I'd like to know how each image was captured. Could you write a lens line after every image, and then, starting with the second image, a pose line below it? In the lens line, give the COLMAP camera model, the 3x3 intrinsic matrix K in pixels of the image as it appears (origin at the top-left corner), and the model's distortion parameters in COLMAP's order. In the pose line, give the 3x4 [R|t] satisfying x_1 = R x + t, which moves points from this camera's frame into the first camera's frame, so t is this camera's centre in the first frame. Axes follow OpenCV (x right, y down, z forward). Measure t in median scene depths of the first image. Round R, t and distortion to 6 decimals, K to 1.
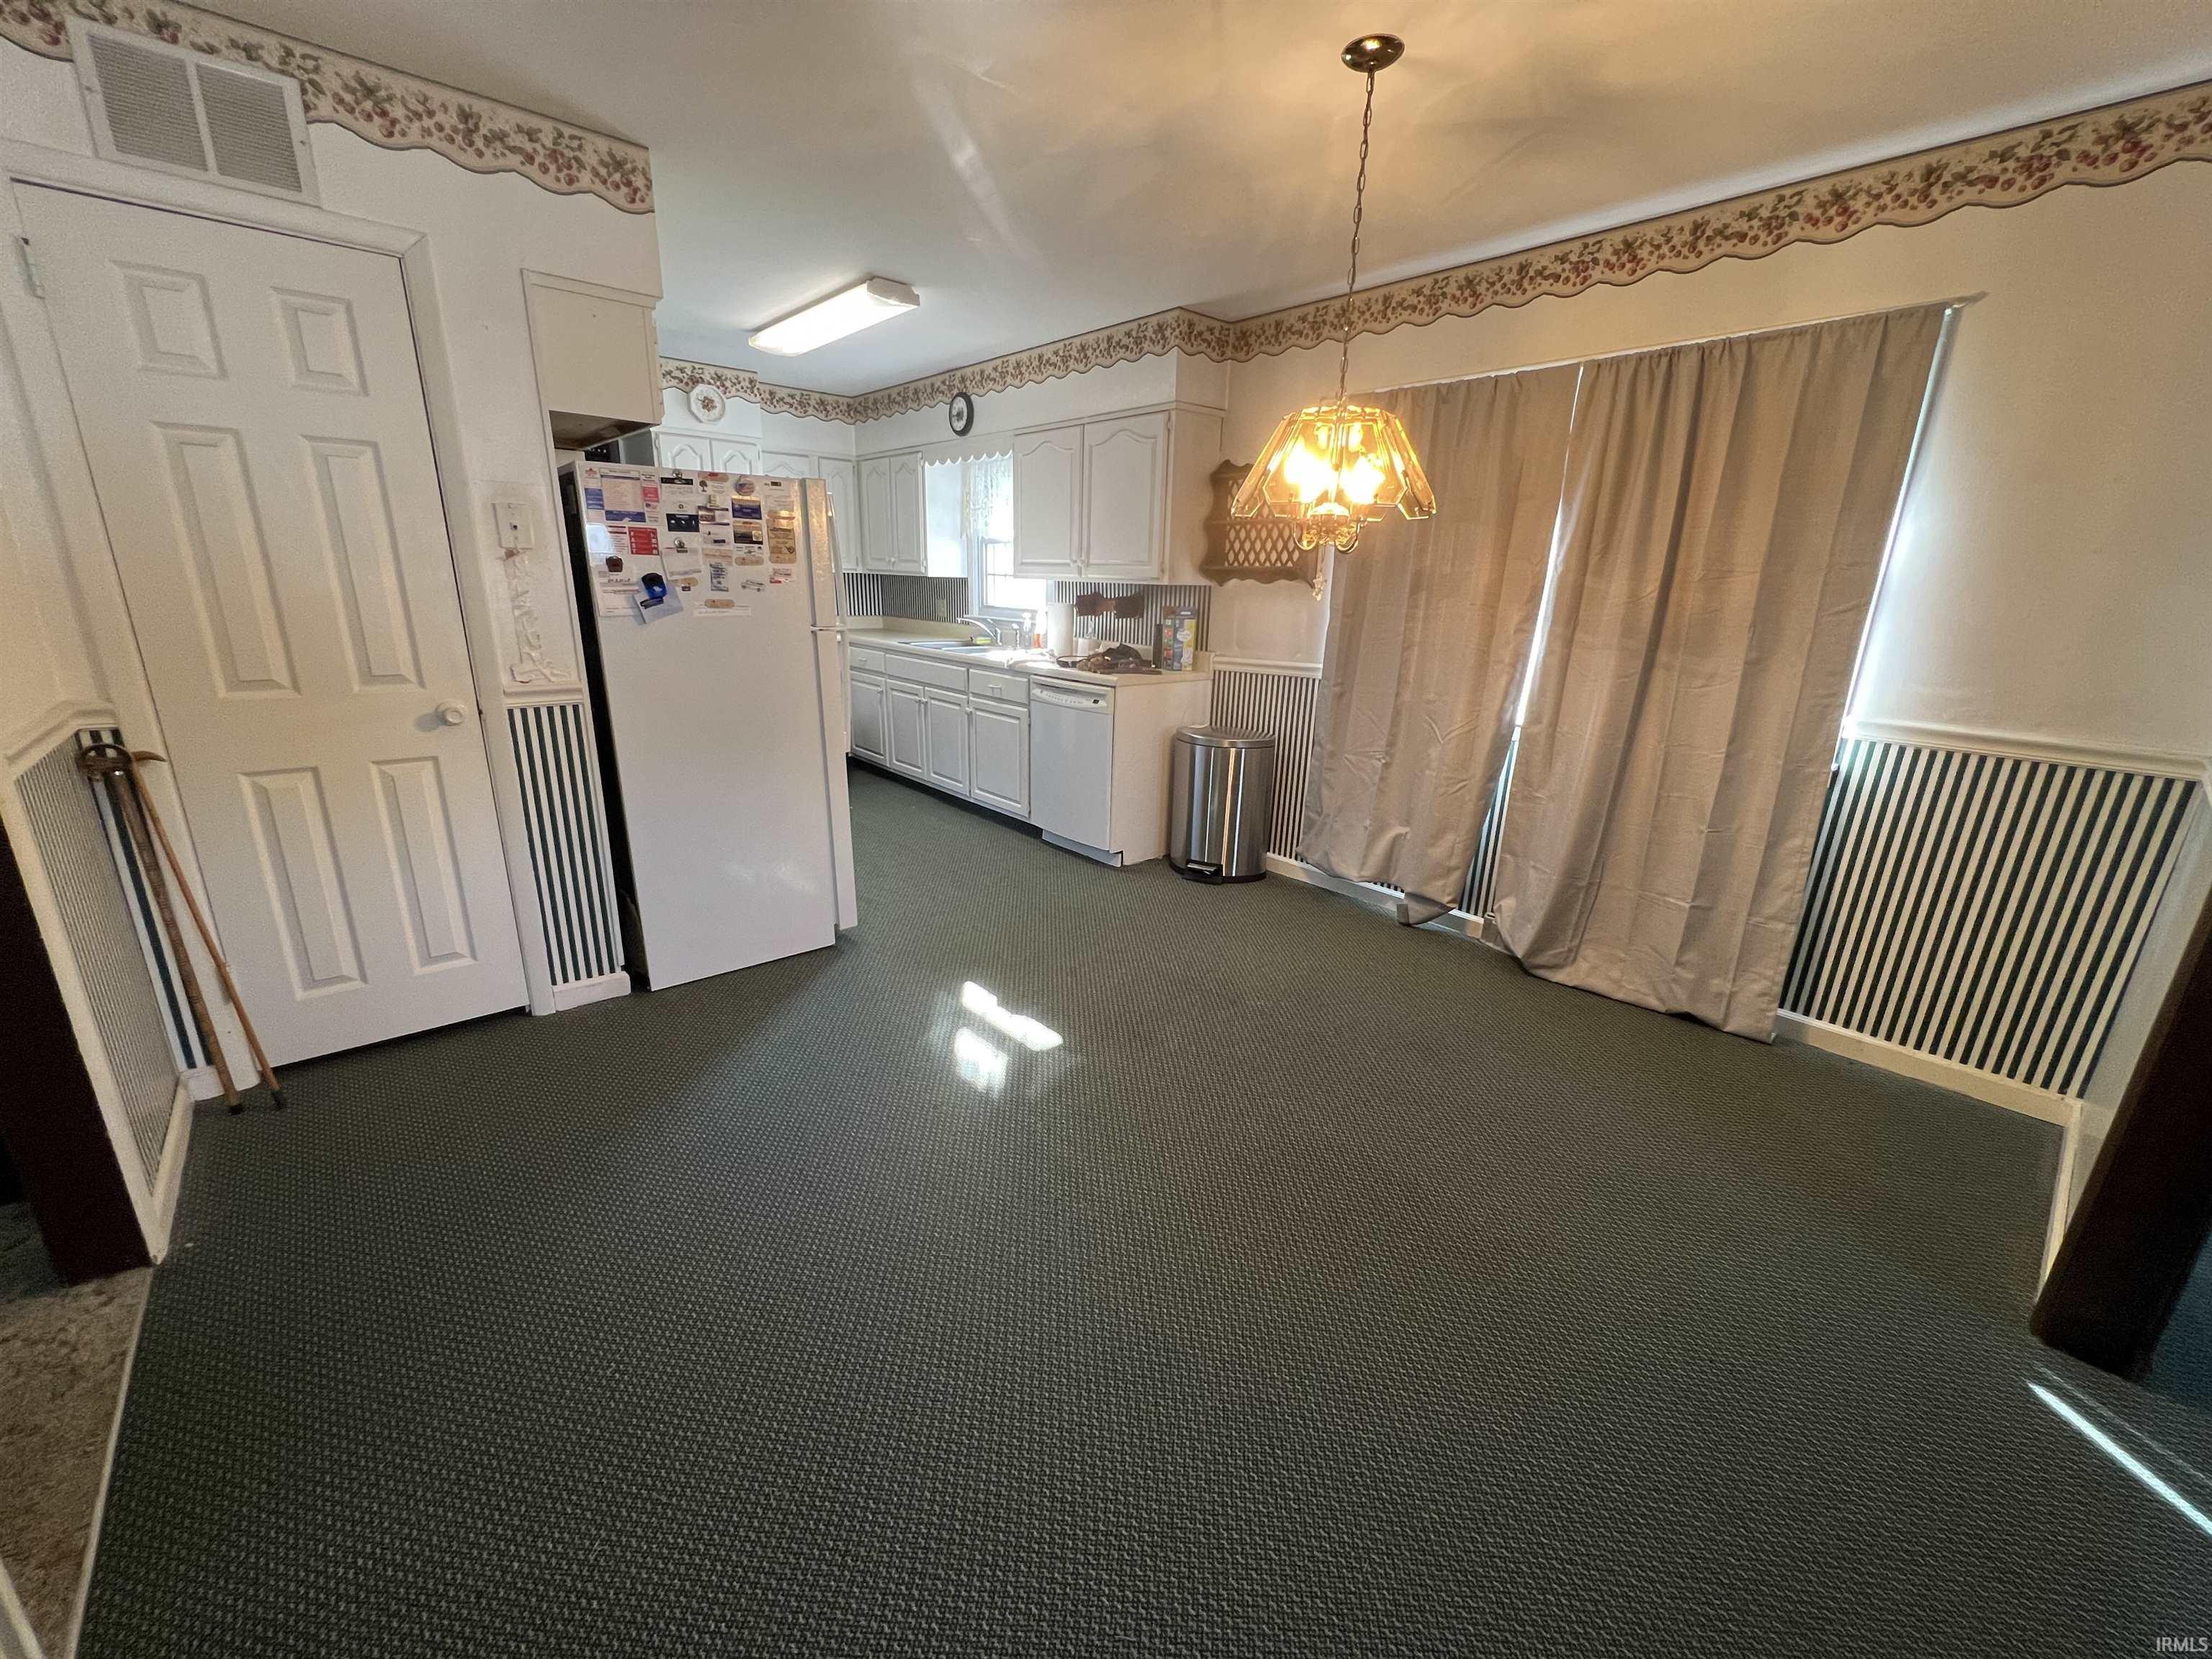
lens RADIAL K [[884.2, 0, 1106.7], [0, 884.2, 836.5], [0, 0, 1]] dist [-0.000235, -0.000043]
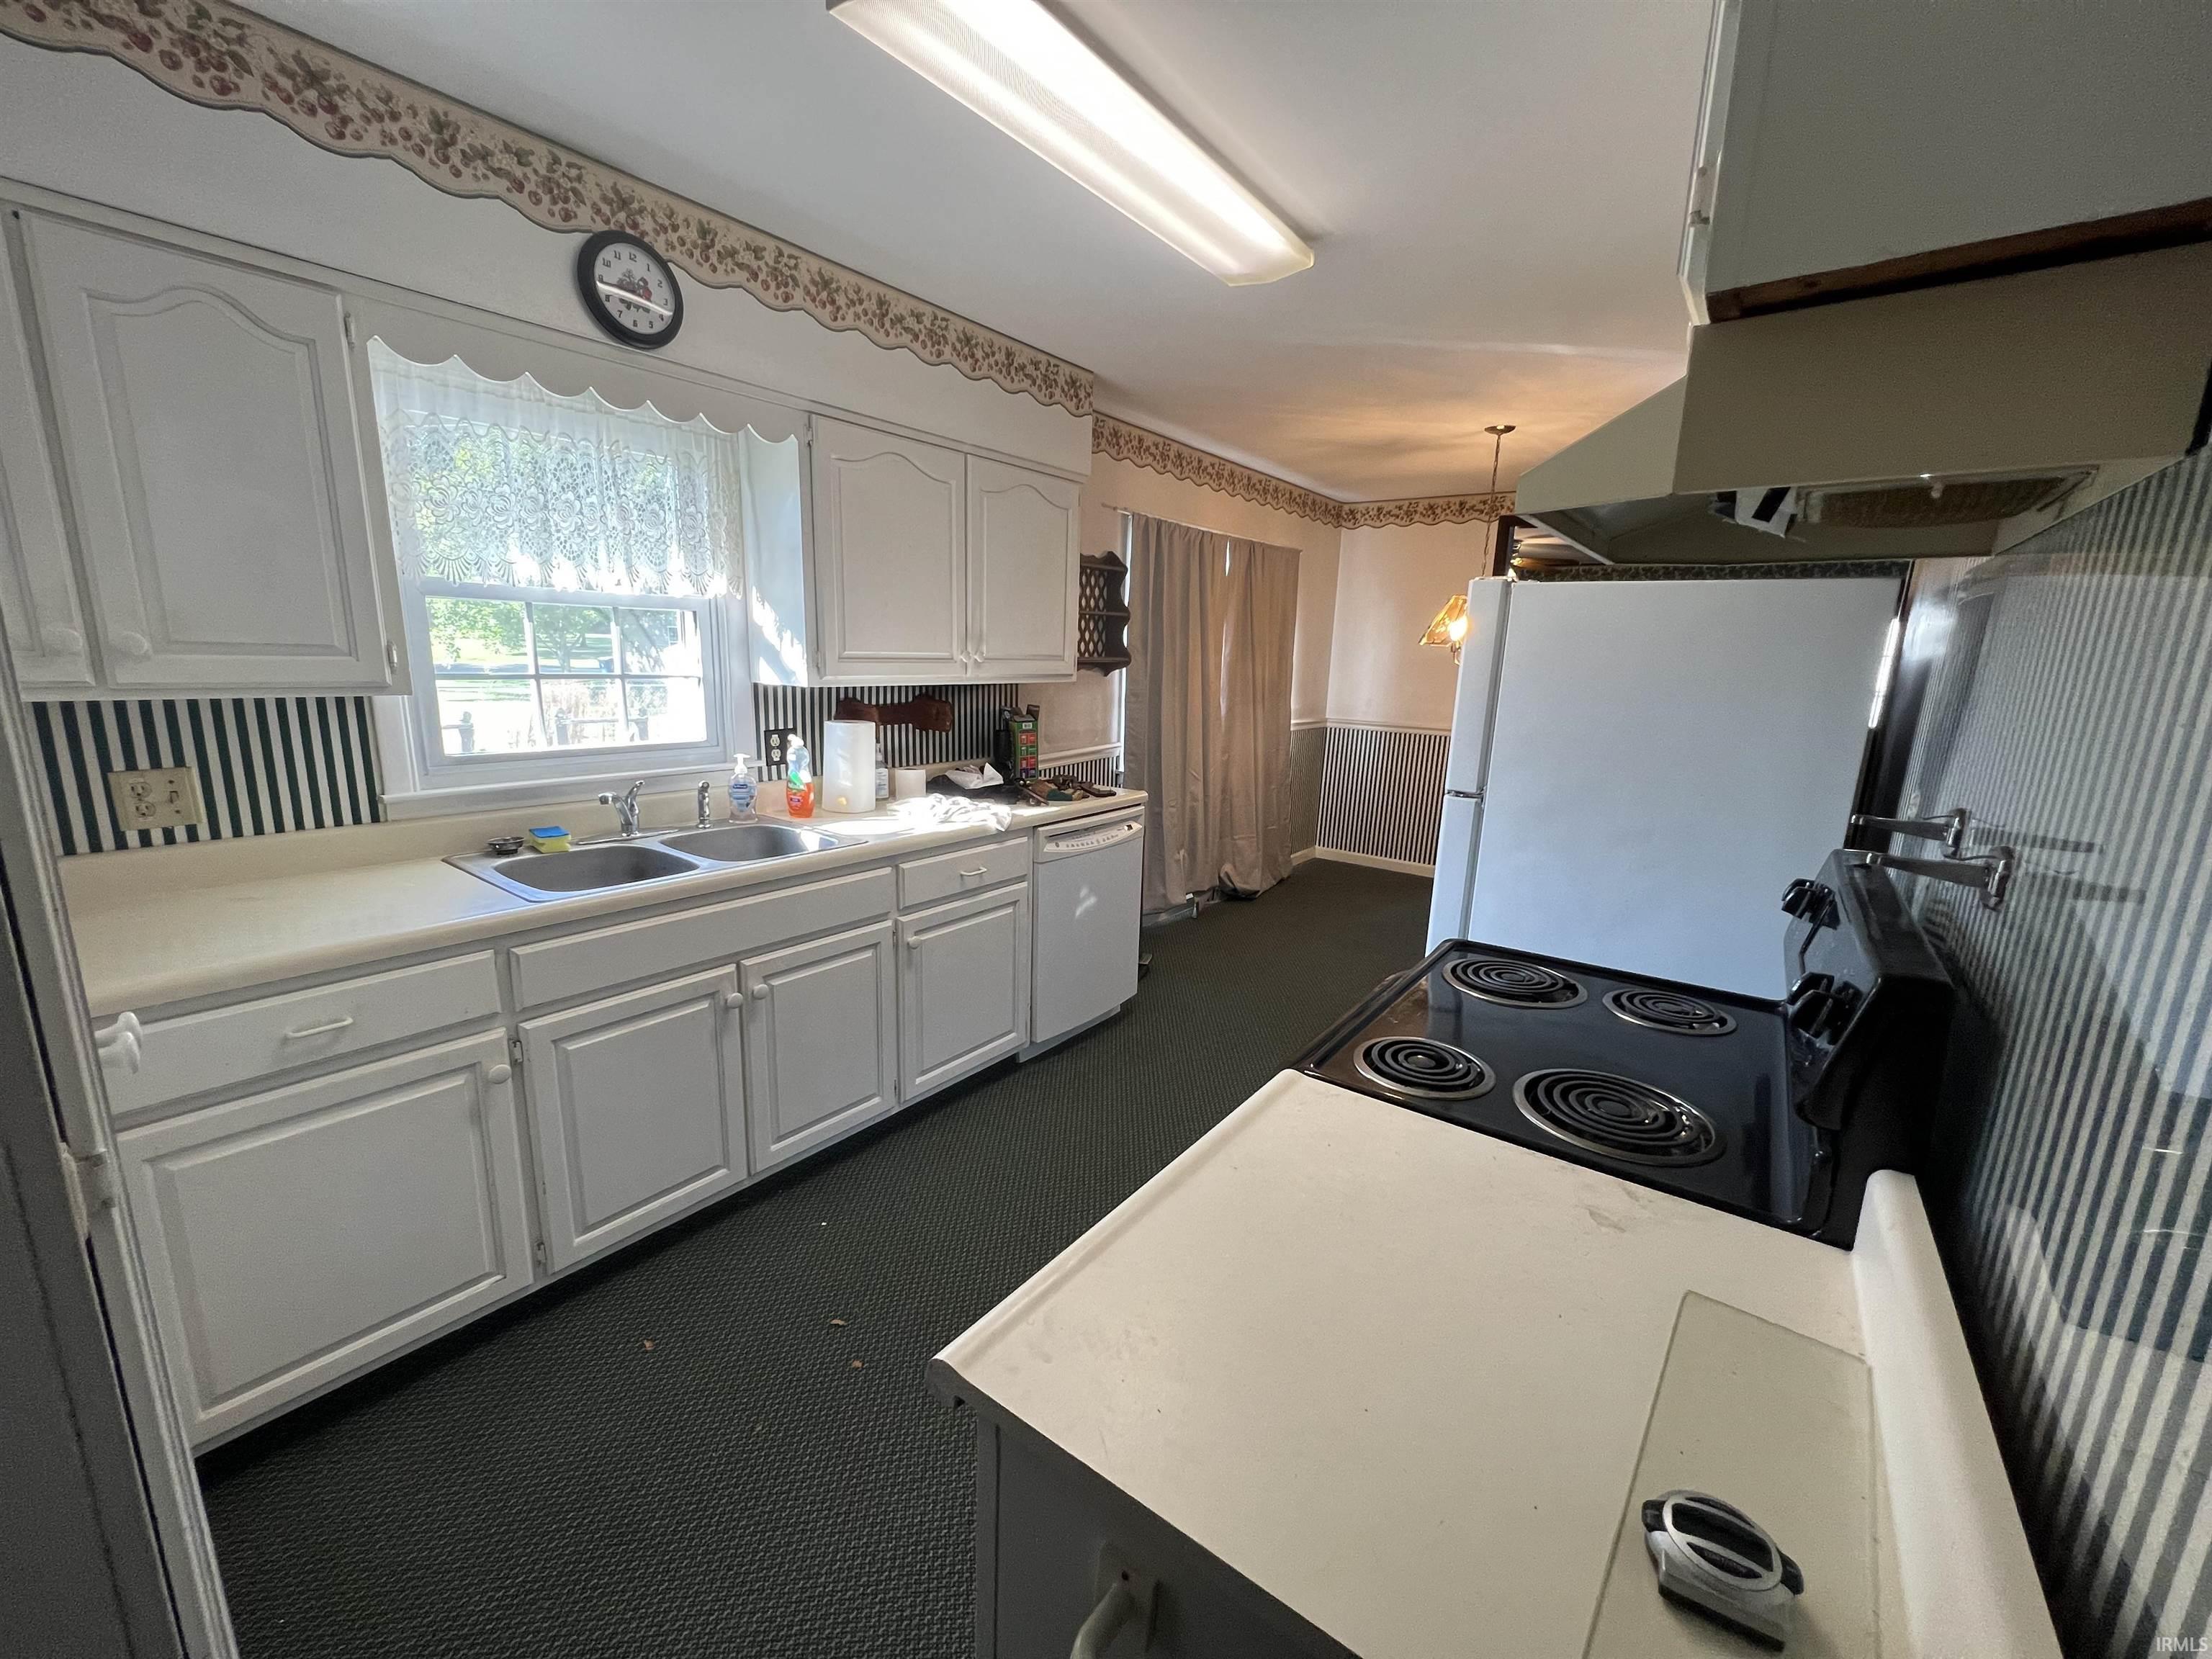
lens RADIAL K [[884.2, 0, 1106.7], [0, 884.2, 836.5], [0, 0, 1]] dist [-0.000235, -0.000043]
pose [[-0.203389, -0.239598, 0.949329, -0.827944], [0.240587, 0.927638, 0.285668, -0.402987], [-0.949079, 0.286498, -0.131027, 1.185015]]
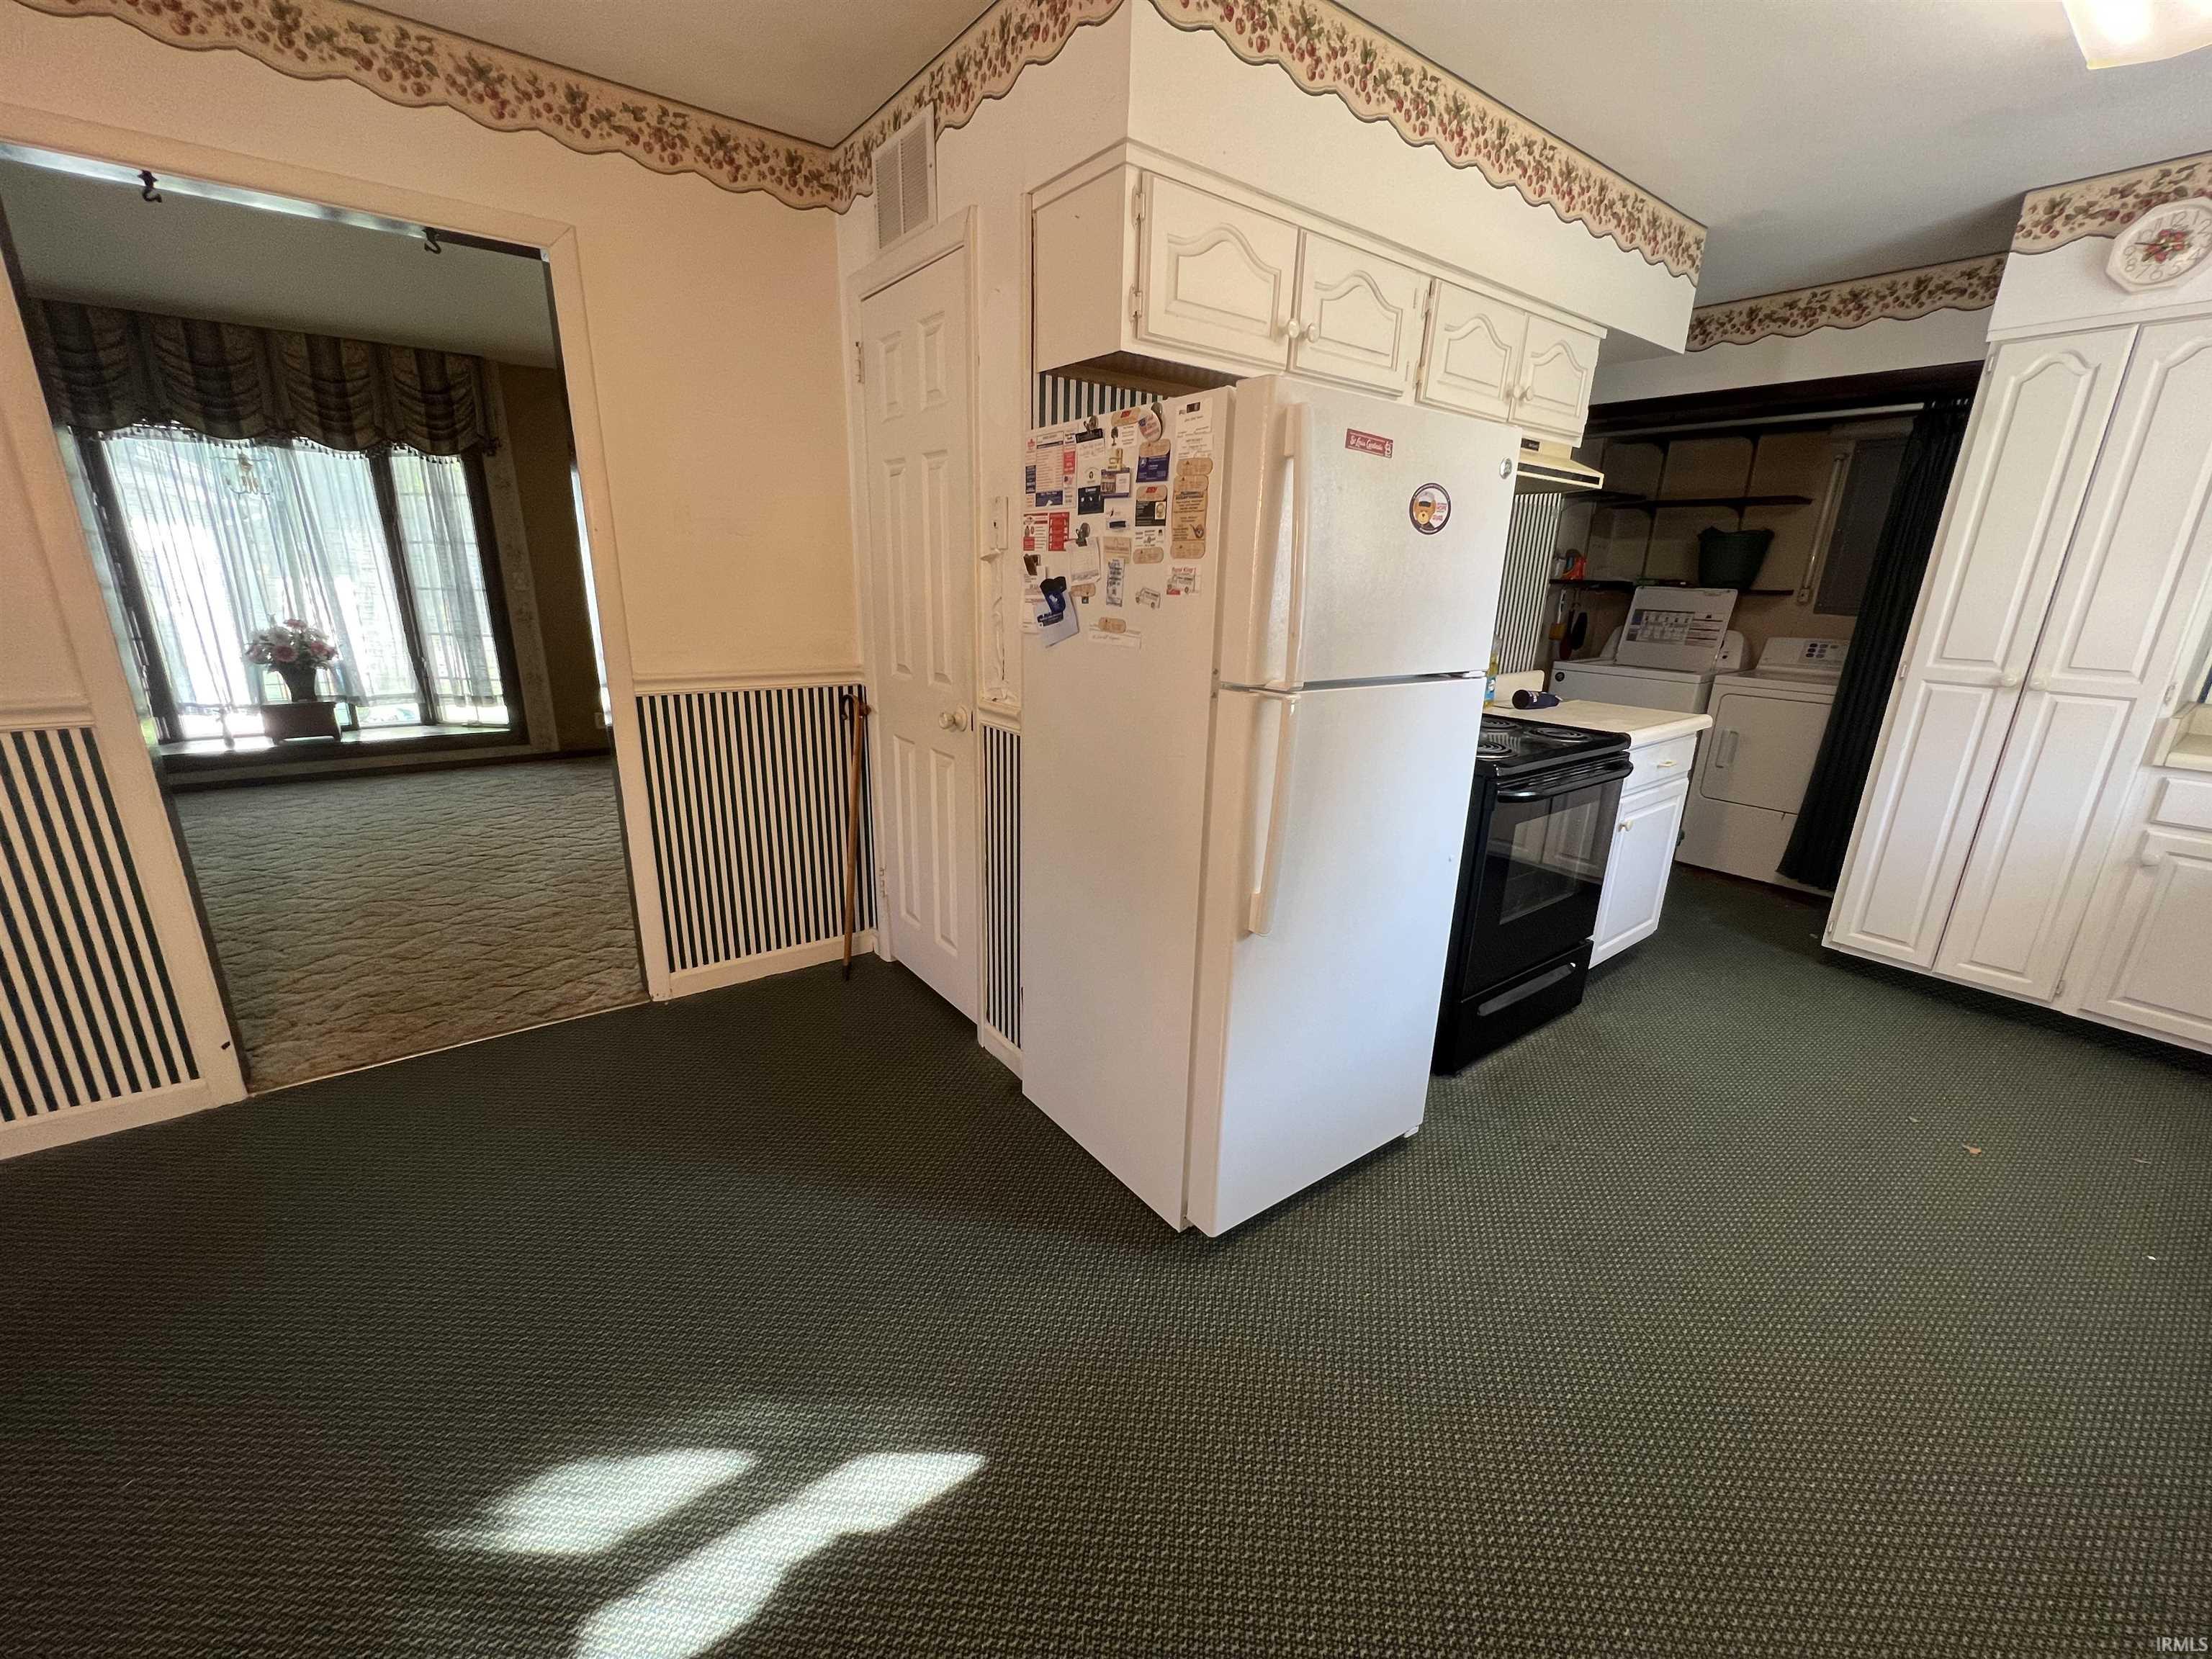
lens RADIAL K [[884.2, 0, 1106.7], [0, 884.2, 836.5], [0, 0, 1]] dist [-0.000235, -0.000043]
pose [[-0.070326, 0.258980, -0.963319, 0.147421], [-0.308294, 0.912789, 0.267903, -0.209308], [0.948688, 0.315826, 0.015649, 0.737908]]
